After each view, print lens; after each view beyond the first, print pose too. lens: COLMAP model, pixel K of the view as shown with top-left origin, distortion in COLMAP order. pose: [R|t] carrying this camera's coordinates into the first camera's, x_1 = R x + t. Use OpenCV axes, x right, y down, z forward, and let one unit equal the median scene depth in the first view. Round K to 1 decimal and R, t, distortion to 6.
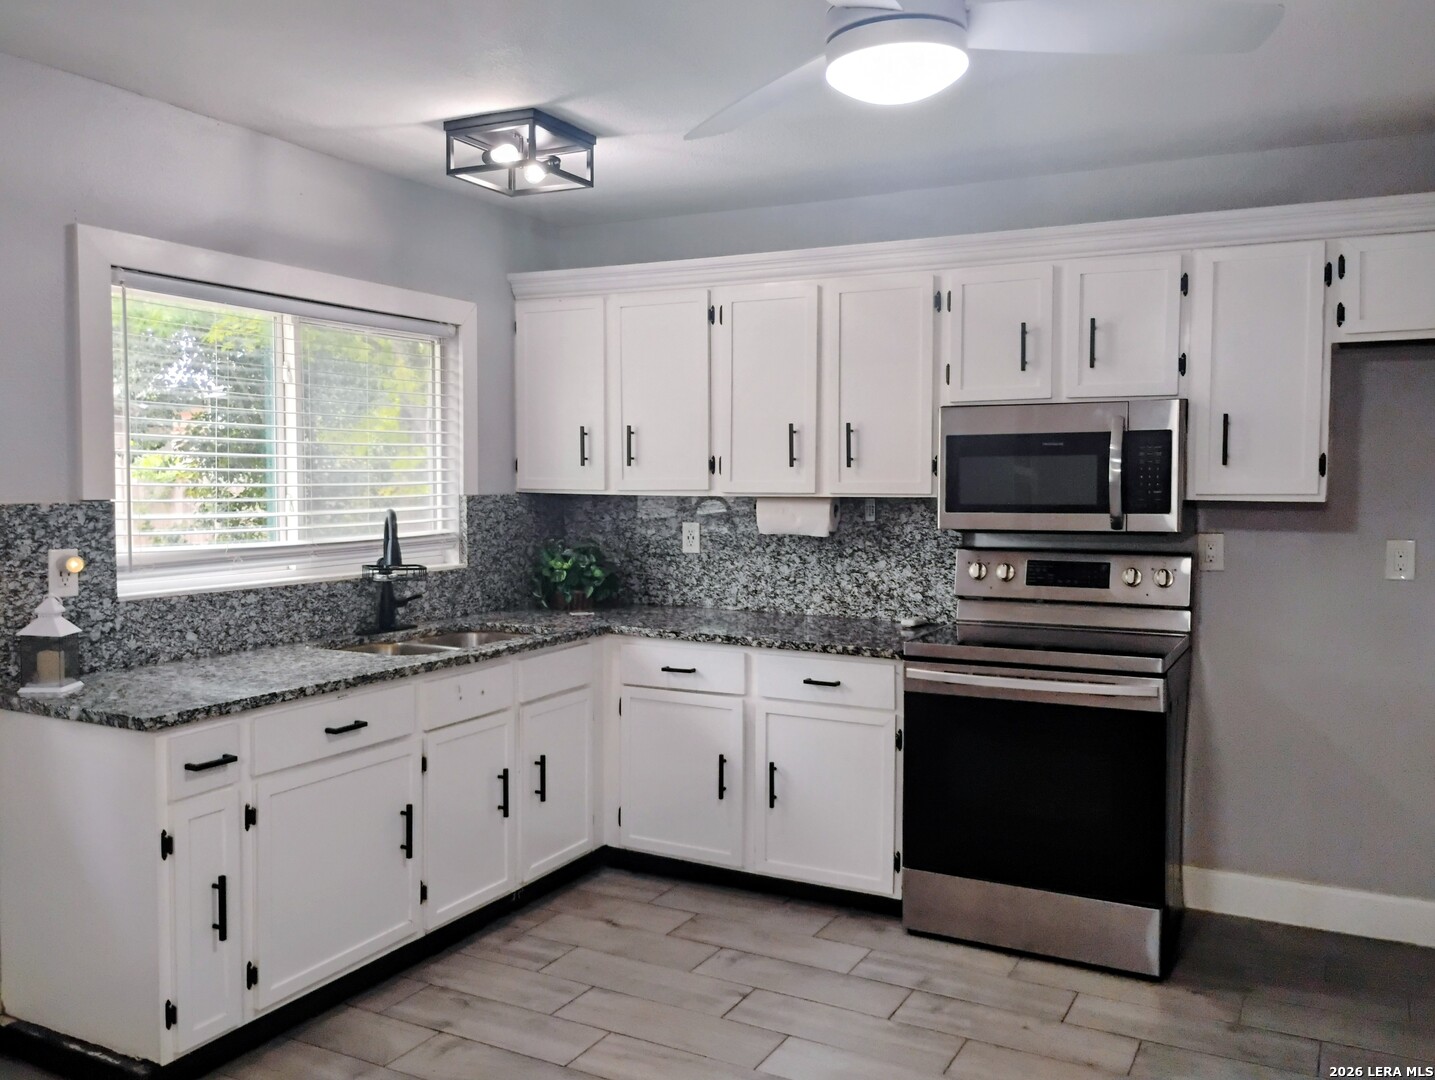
lens RADIAL K [[1206.7, 0, 717.5], [0, 1206.7, 540.0], [0, 0, 1]] dist [0.047032, -0.050274]
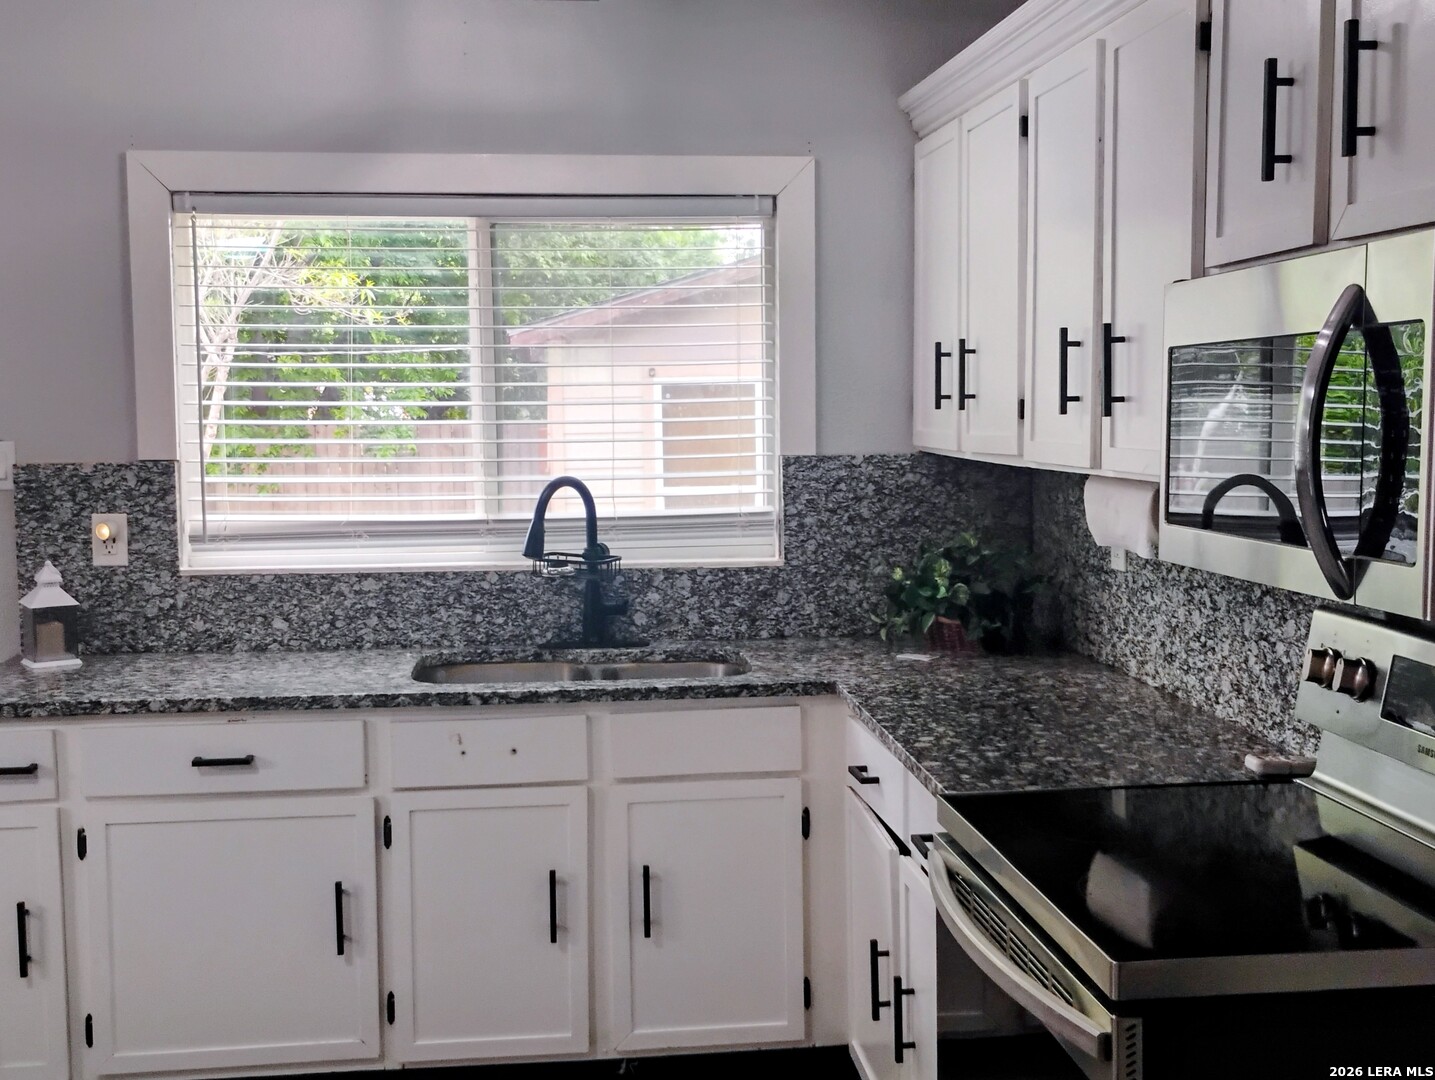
lens RADIAL K [[1676.6, 0, 717.5], [0, 1676.6, 540.0], [0, 0, 1]] dist [0.055796, -0.010447]
pose [[0.556051, 0.062165, -0.828820, 0.637059], [-0.034959, 0.998066, 0.051405, -0.044632], [0.830413, 0.000391, 0.557149, 0.559799]]
